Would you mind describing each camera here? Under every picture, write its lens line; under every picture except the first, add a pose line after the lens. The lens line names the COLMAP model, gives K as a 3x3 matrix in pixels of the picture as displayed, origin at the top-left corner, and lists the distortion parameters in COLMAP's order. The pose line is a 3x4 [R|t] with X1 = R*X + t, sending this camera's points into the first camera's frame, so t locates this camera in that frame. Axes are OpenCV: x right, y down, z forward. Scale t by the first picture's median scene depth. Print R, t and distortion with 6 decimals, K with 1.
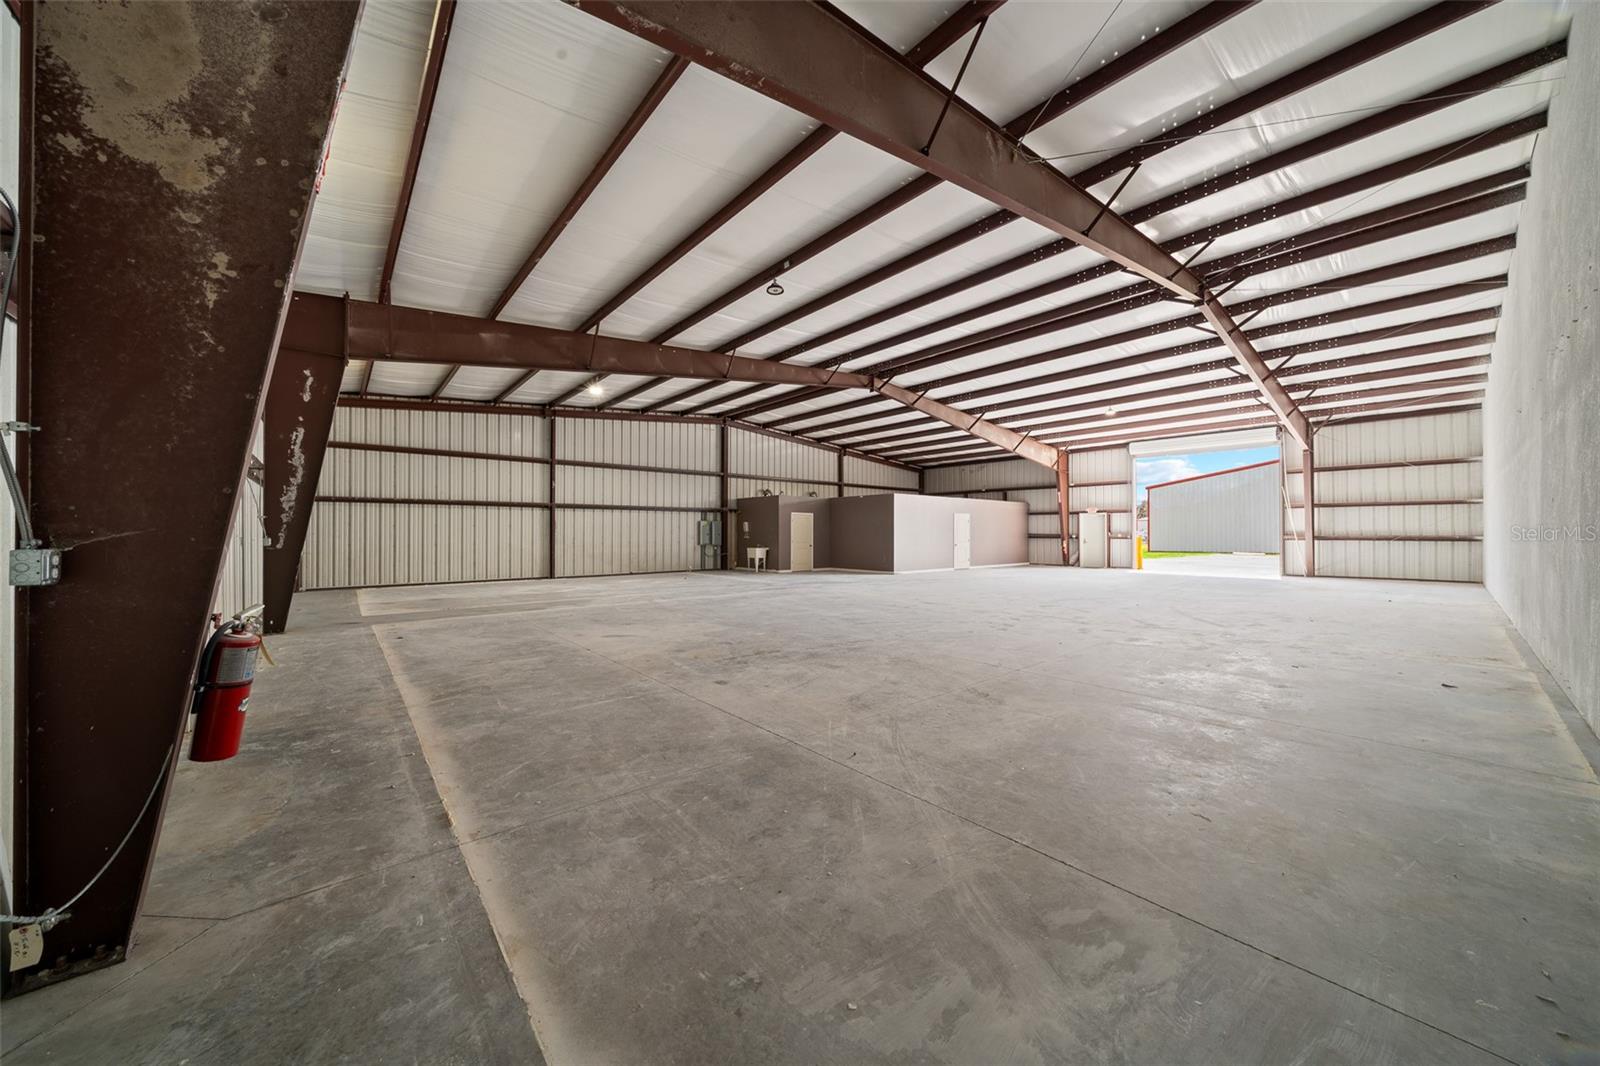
lens RADIAL K [[538.7, 0, 807.1], [0, 538.7, 533.3], [0, 0, 1]] dist [-0.000272, 0.000003]
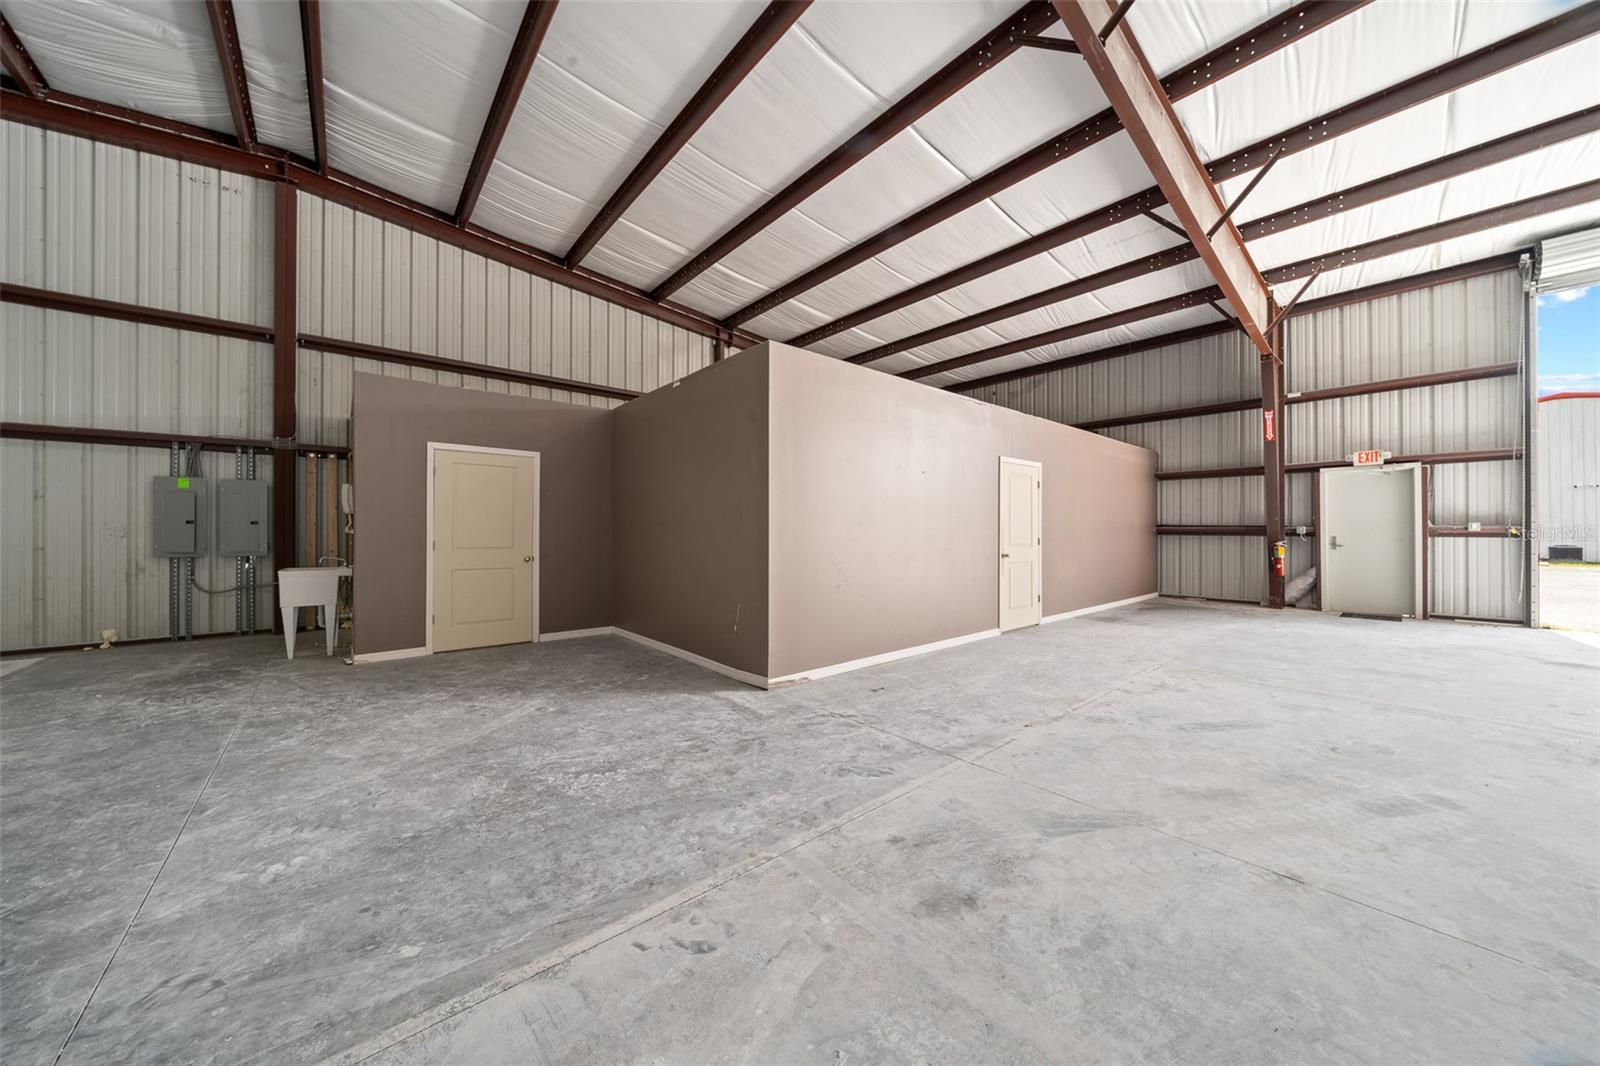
lens RADIAL K [[538.7, 0, 788.1], [0, 538.7, 528.4], [0, 0, 1]] dist [-0.000272, 0.000003]
pose [[0.999646, 0.001088, -0.026588, 0.143867], [-0.001076, 0.999999, 0.000475, 0.004509], [0.026589, -0.000446, 0.999646, 0.622420]]
